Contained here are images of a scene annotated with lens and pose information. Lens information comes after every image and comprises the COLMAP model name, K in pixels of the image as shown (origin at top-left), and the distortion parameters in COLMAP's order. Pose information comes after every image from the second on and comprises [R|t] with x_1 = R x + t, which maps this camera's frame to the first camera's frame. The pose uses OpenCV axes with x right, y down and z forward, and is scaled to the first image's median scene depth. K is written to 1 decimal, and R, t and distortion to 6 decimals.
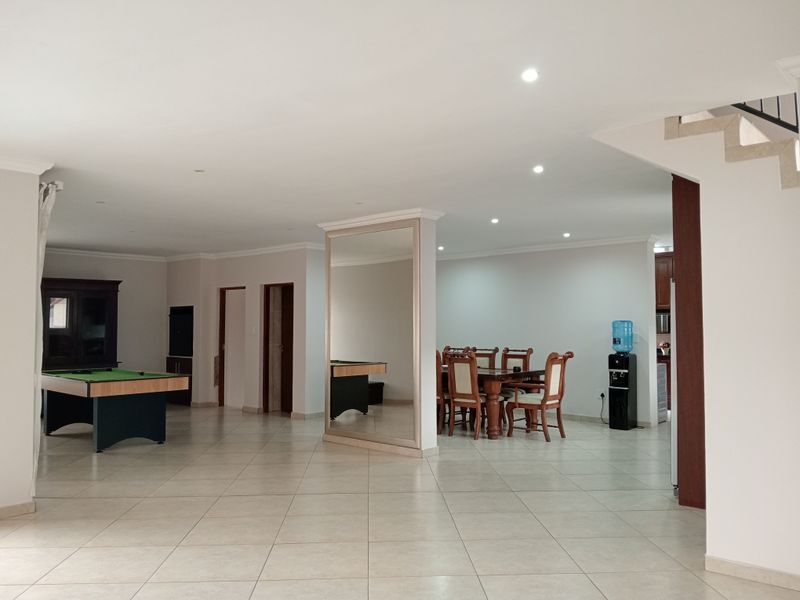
lens RADIAL K [[654.9, 0, 400.0], [0, 654.9, 300.0], [0, 0, 1]] dist [0.090174, -0.201166]
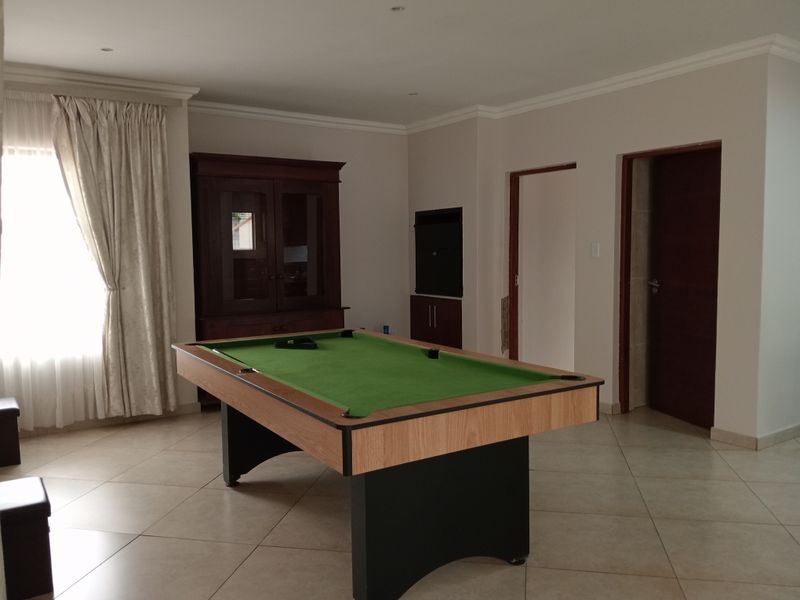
lens RADIAL K [[654.9, 0, 400.0], [0, 654.9, 300.0], [0, 0, 1]] dist [0.090174, -0.201166]
pose [[0.970204, 0.011056, -0.242037, -0.250409], [0.018208, 0.992806, 0.118338, 0.022305], [0.241604, -0.119219, 0.963024, 0.484355]]
